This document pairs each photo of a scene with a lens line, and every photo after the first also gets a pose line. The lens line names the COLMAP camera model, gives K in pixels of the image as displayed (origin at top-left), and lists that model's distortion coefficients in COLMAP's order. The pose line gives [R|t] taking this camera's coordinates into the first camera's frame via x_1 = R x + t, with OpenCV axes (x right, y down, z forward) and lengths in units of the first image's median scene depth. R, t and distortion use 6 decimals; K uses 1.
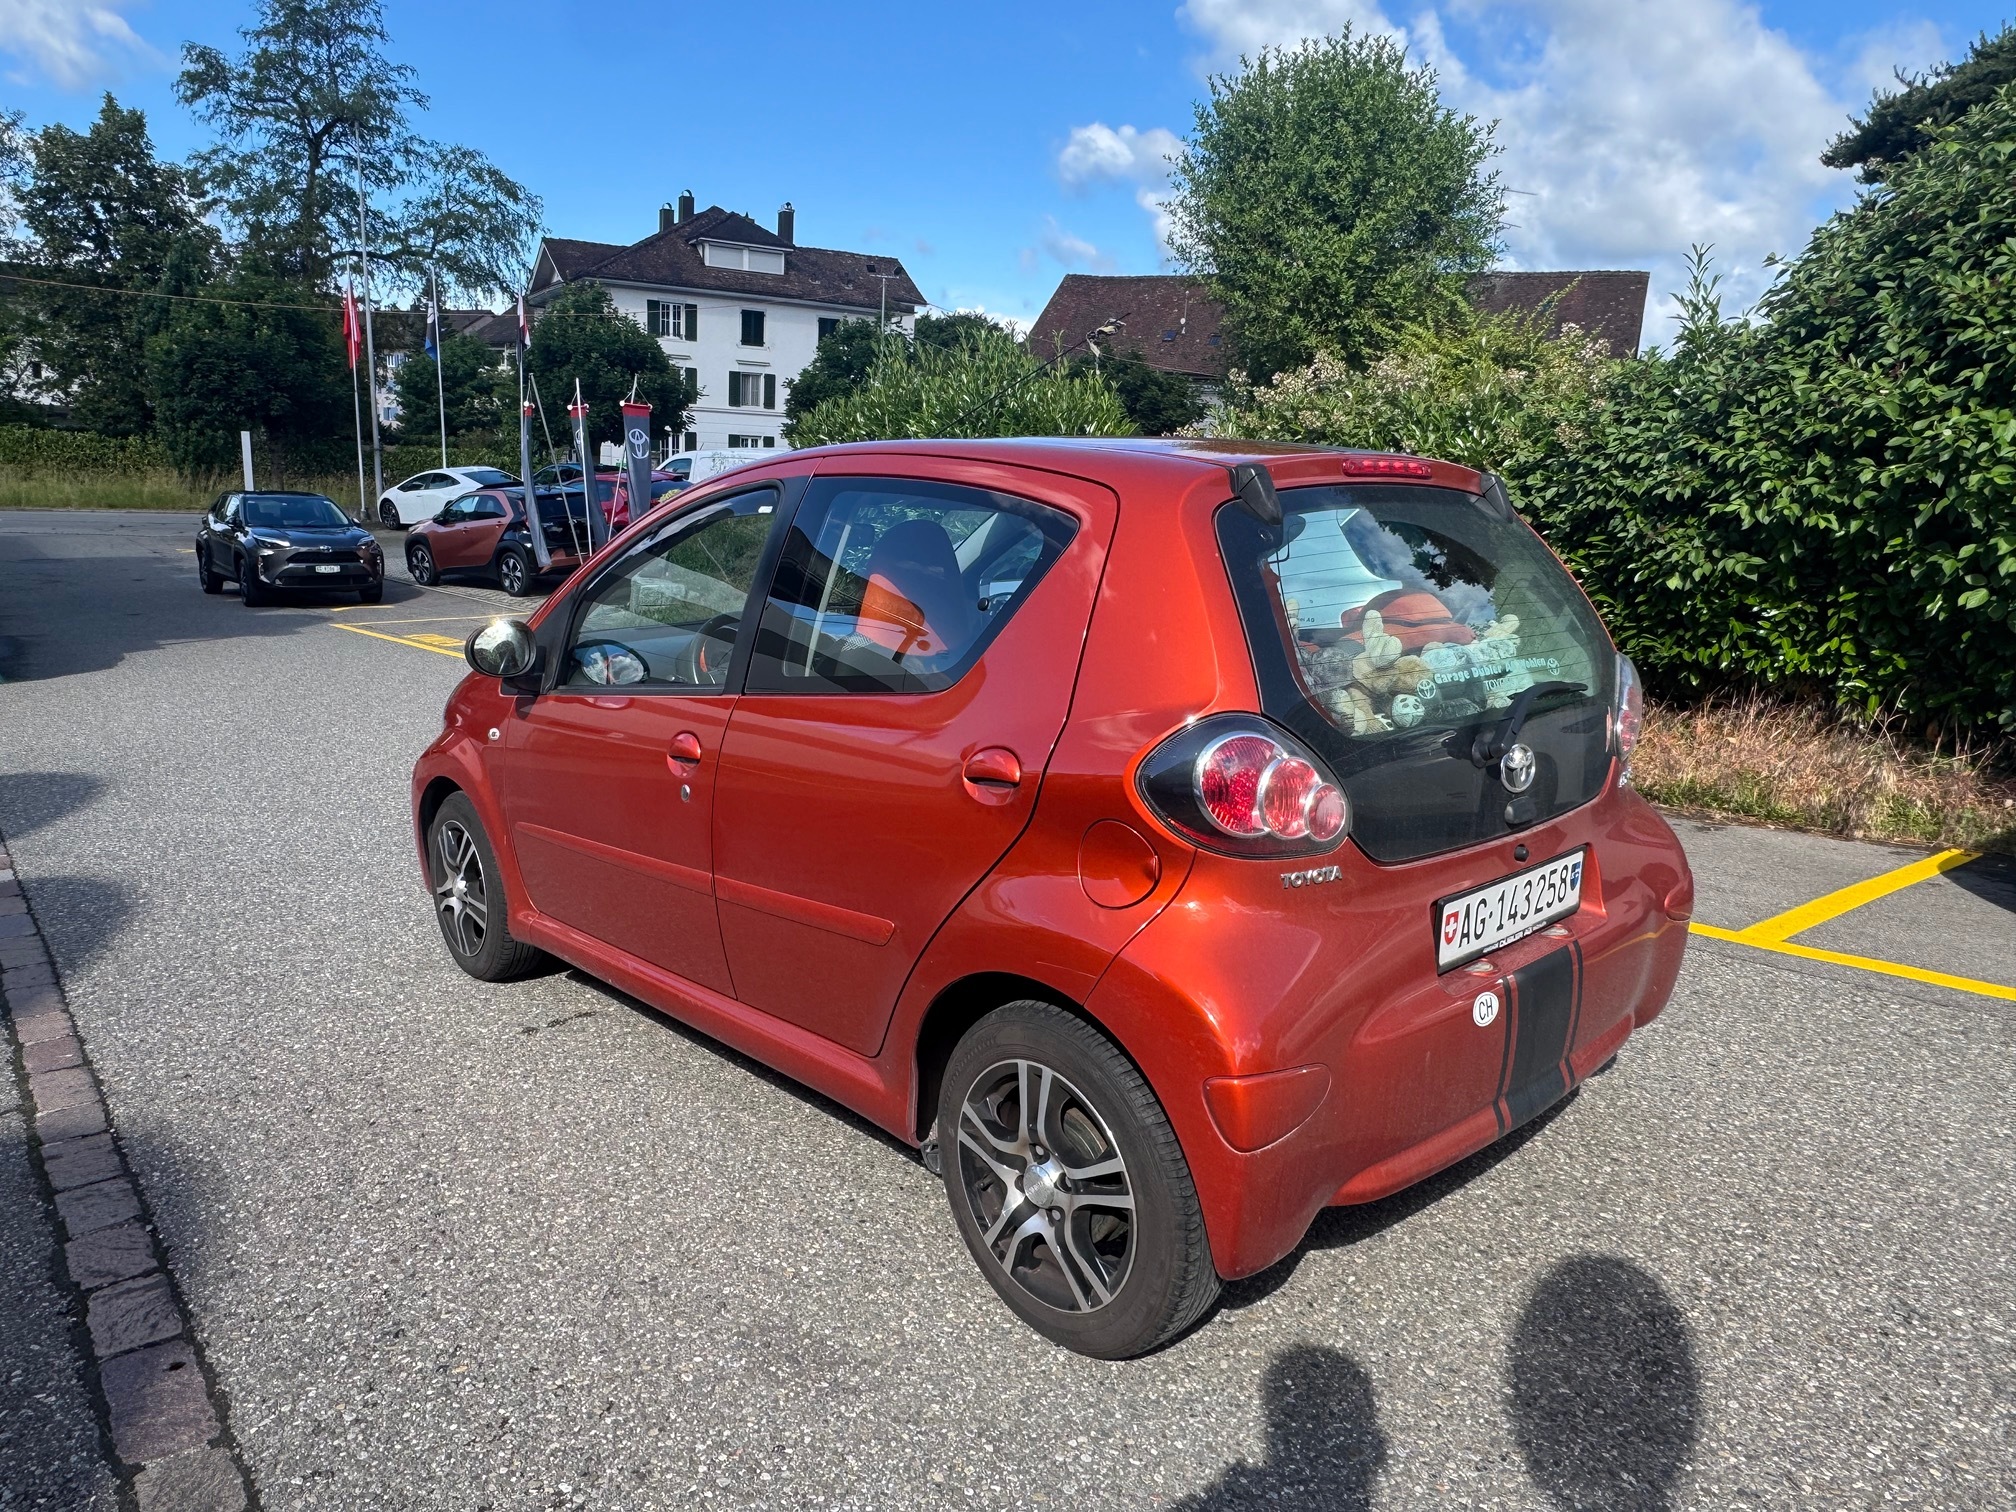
lens RADIAL K [[1310.1, 0, 982.6], [0, 1310.1, 763.5], [0, 0, 1]] dist [-0.003958, 0.003204]
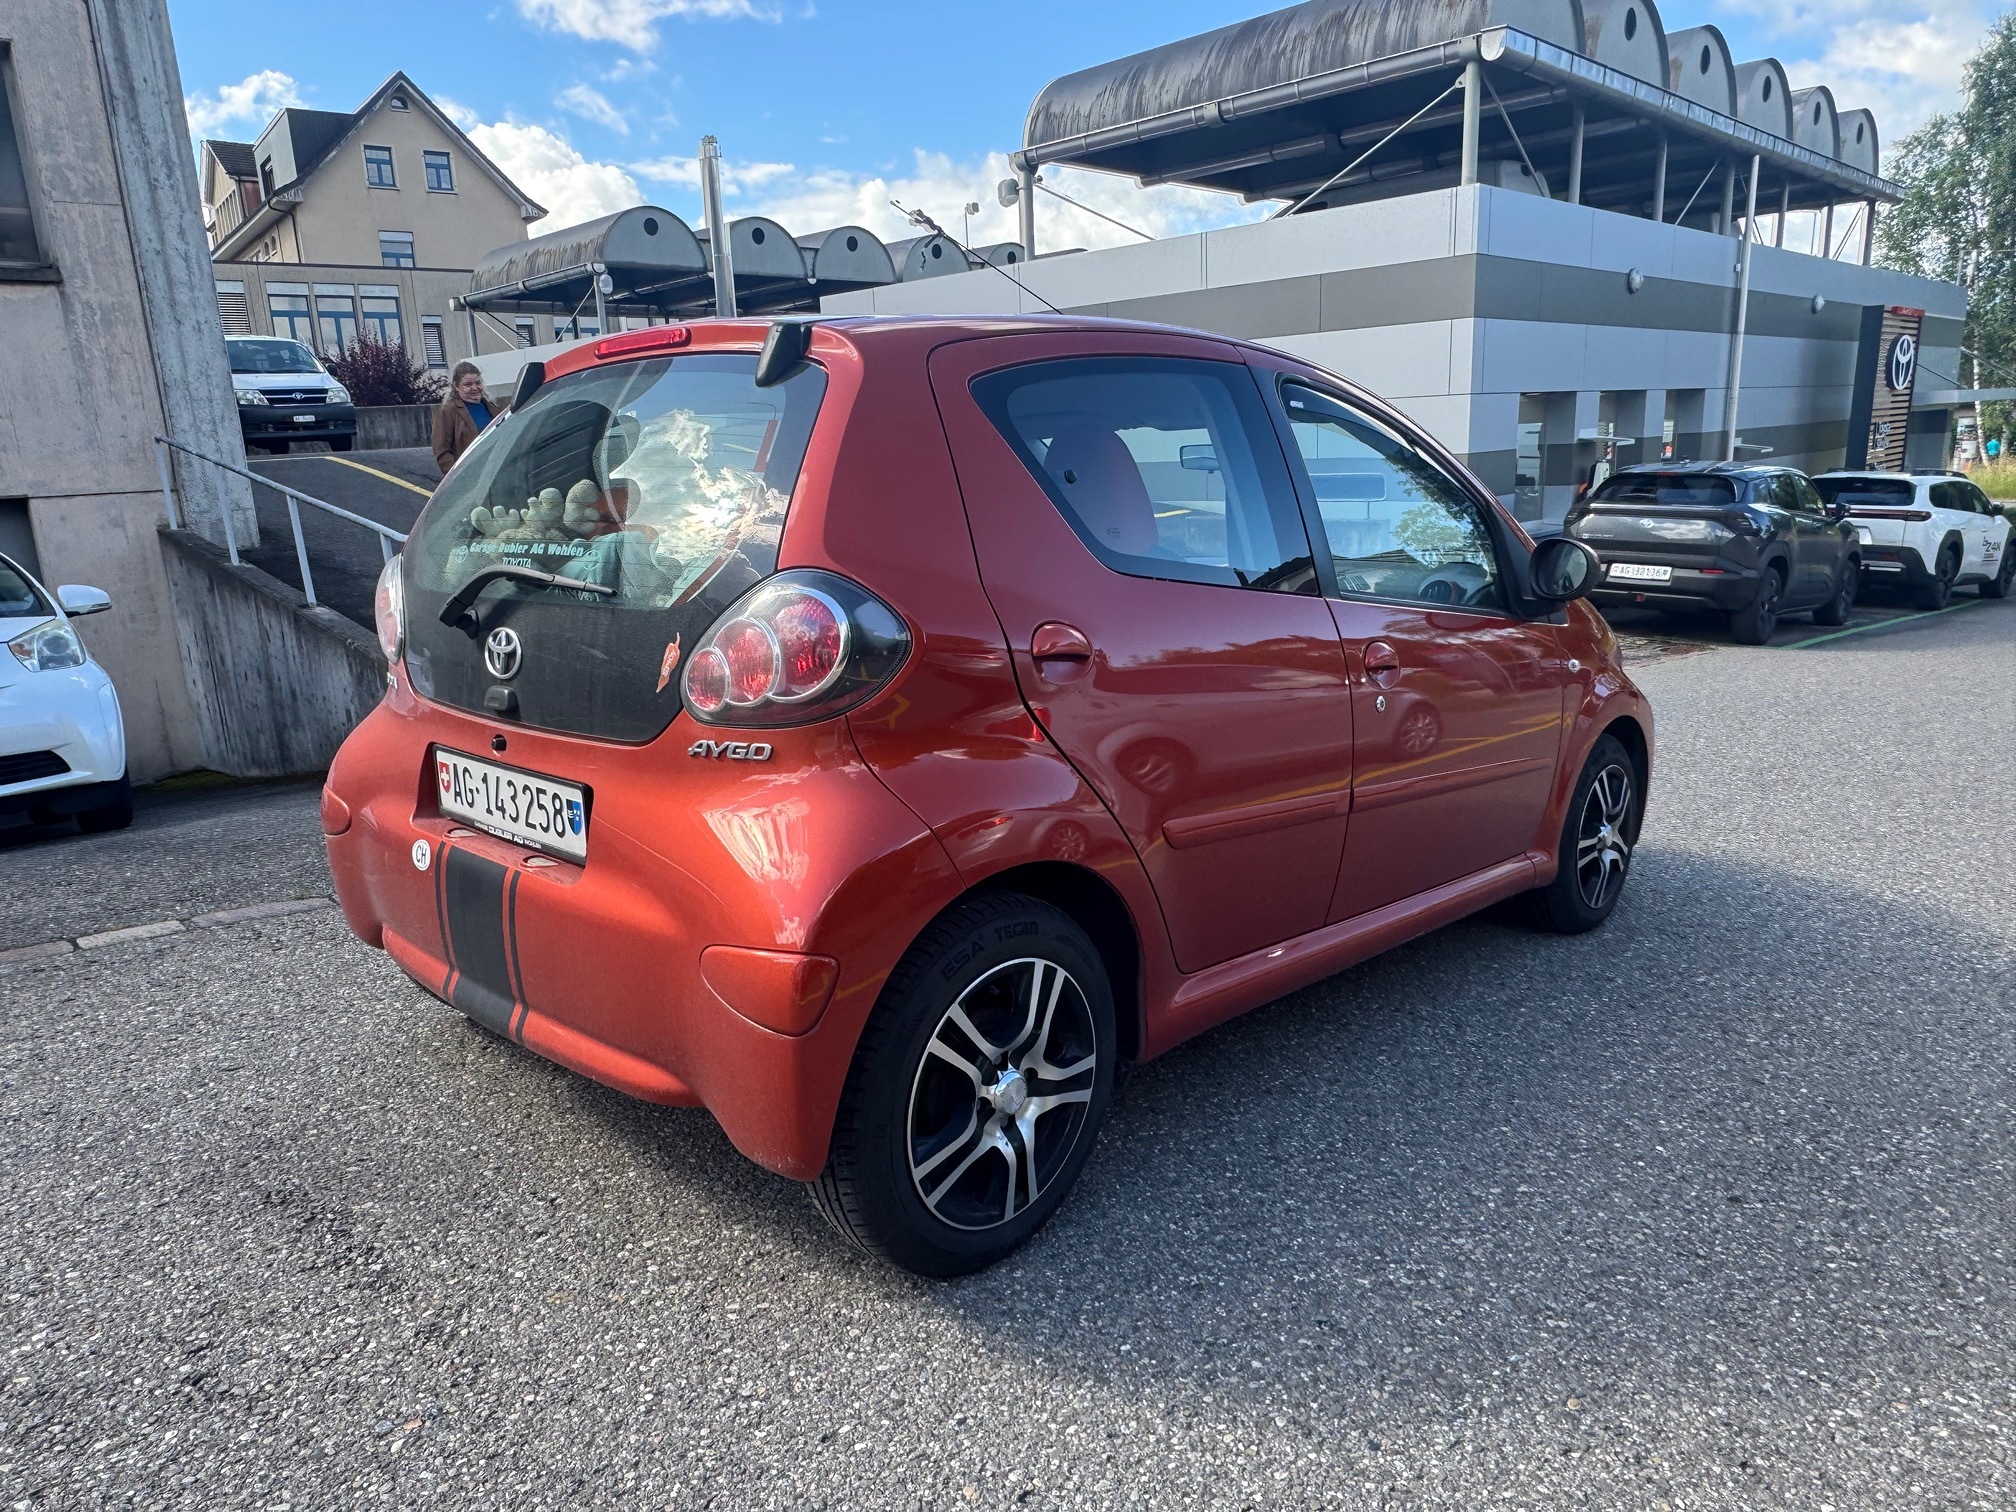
lens RADIAL K [[1310.1, 0, 990.0], [0, 1310.1, 756.2], [0, 0, 1]] dist [-0.003958, 0.003204]
pose [[0.069521, 0.179470, -0.981304, 0.070564], [-0.187895, 0.968433, 0.163805, -0.007480], [0.979726, 0.172995, 0.101048, 0.064704]]
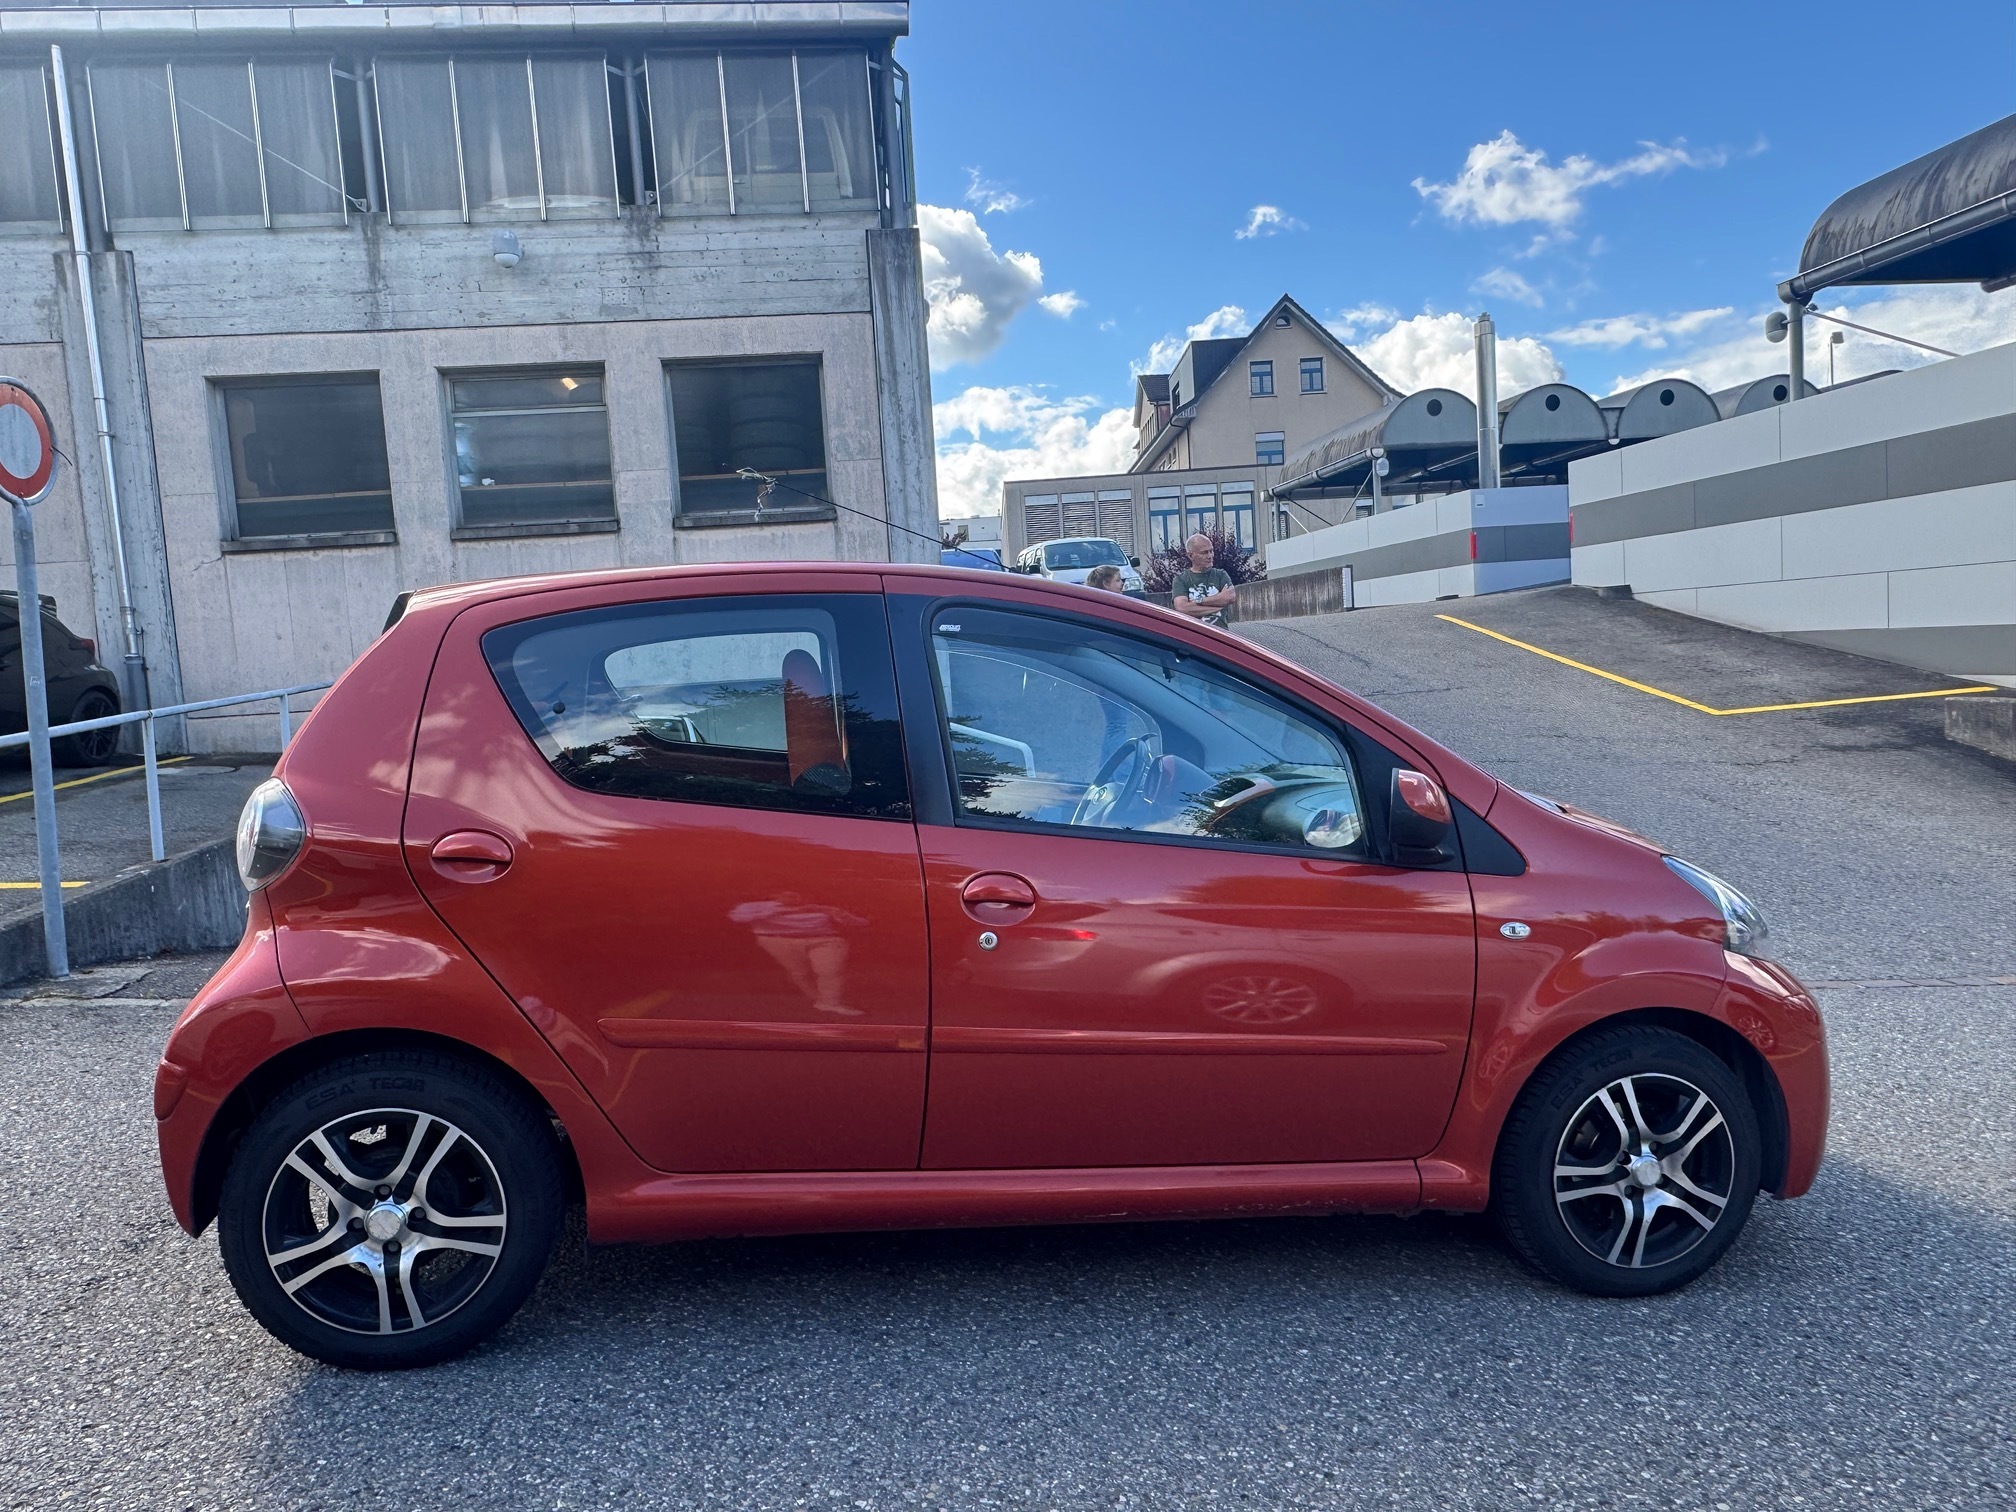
lens RADIAL K [[1310.1, 0, 990.5], [0, 1310.1, 759.0], [0, 0, 1]] dist [-0.003958, 0.003204]
pose [[-0.545728, 0.047715, -0.836603, 0.059322], [-0.161173, 0.973759, 0.160673, -0.019630], [0.822316, 0.222521, -0.523718, 0.114324]]
